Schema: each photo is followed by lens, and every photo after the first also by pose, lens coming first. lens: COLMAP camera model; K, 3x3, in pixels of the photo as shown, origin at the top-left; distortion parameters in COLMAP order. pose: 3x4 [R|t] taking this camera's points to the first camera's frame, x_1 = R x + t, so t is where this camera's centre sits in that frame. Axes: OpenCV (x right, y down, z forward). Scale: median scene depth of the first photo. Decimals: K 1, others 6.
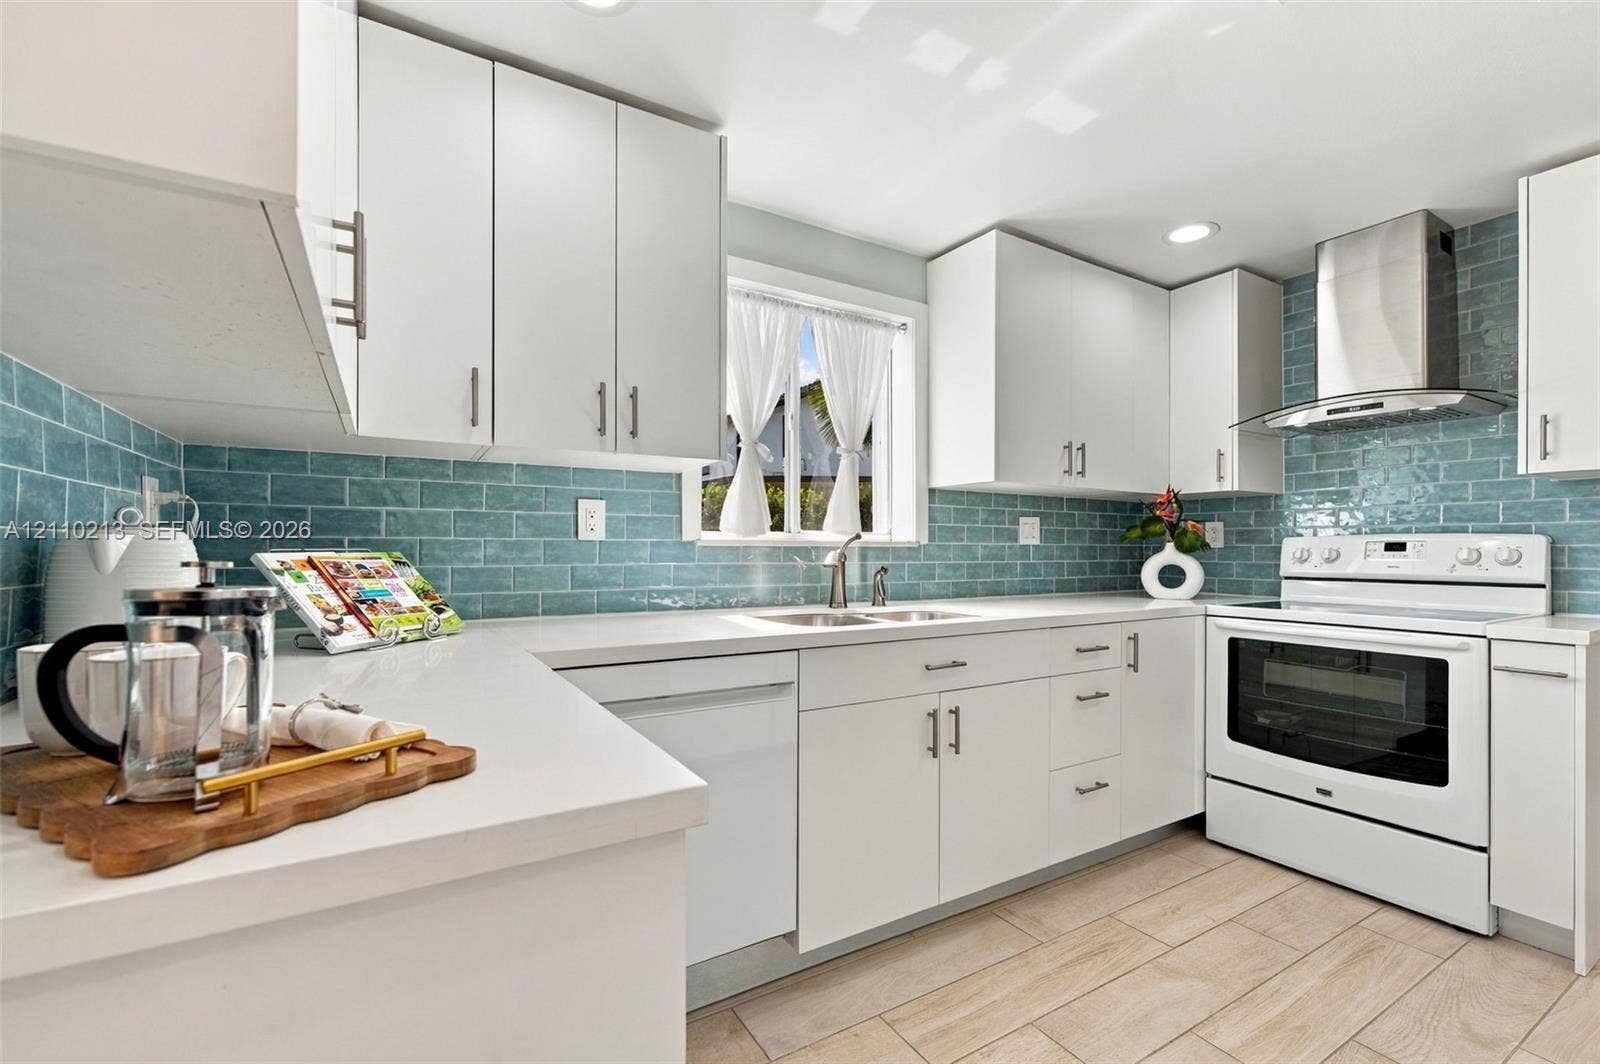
lens RADIAL K [[681.1, 0, 799.0], [0, 681.1, 550.5], [0, 0, 1]] dist [-0.002160, -0.000219]
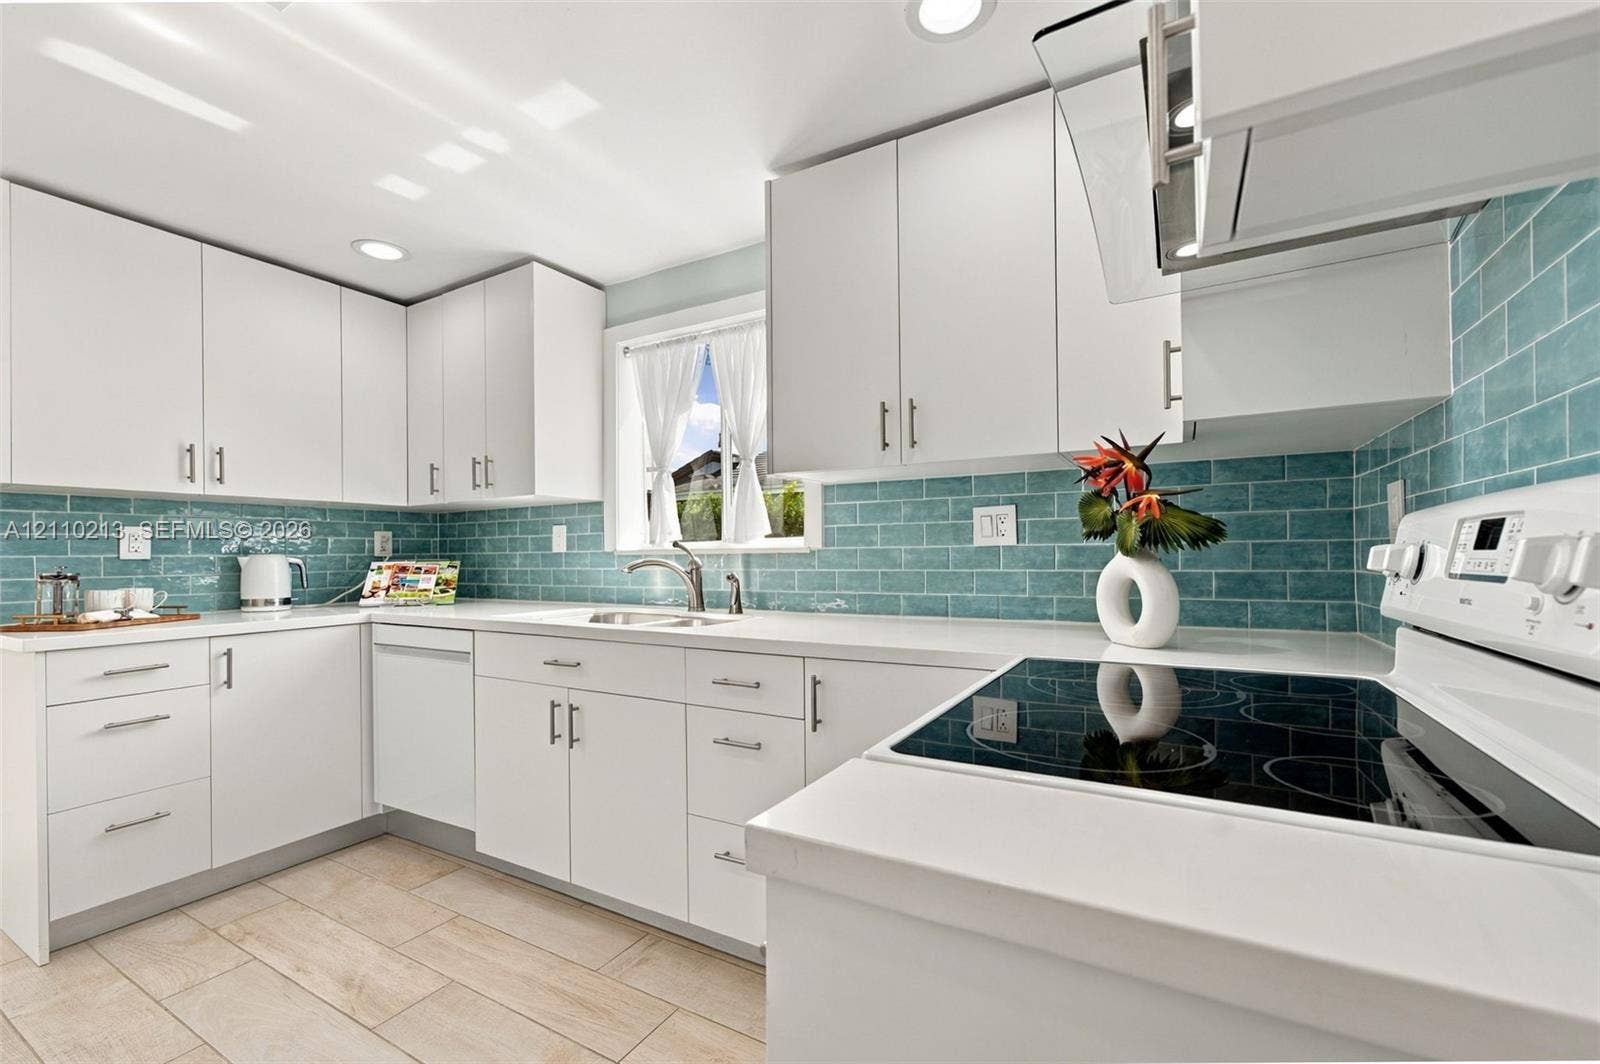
lens RADIAL K [[660.3, 0, 799.9], [0, 660.3, 552.2], [0, 0, 1]] dist [0.001080, -0.000071]
pose [[0.495462, -0.013461, -0.868525, 1.119247], [0.008818, 0.999906, -0.010467, 0.003962], [0.868585, -0.002472, 0.495535, 0.678283]]
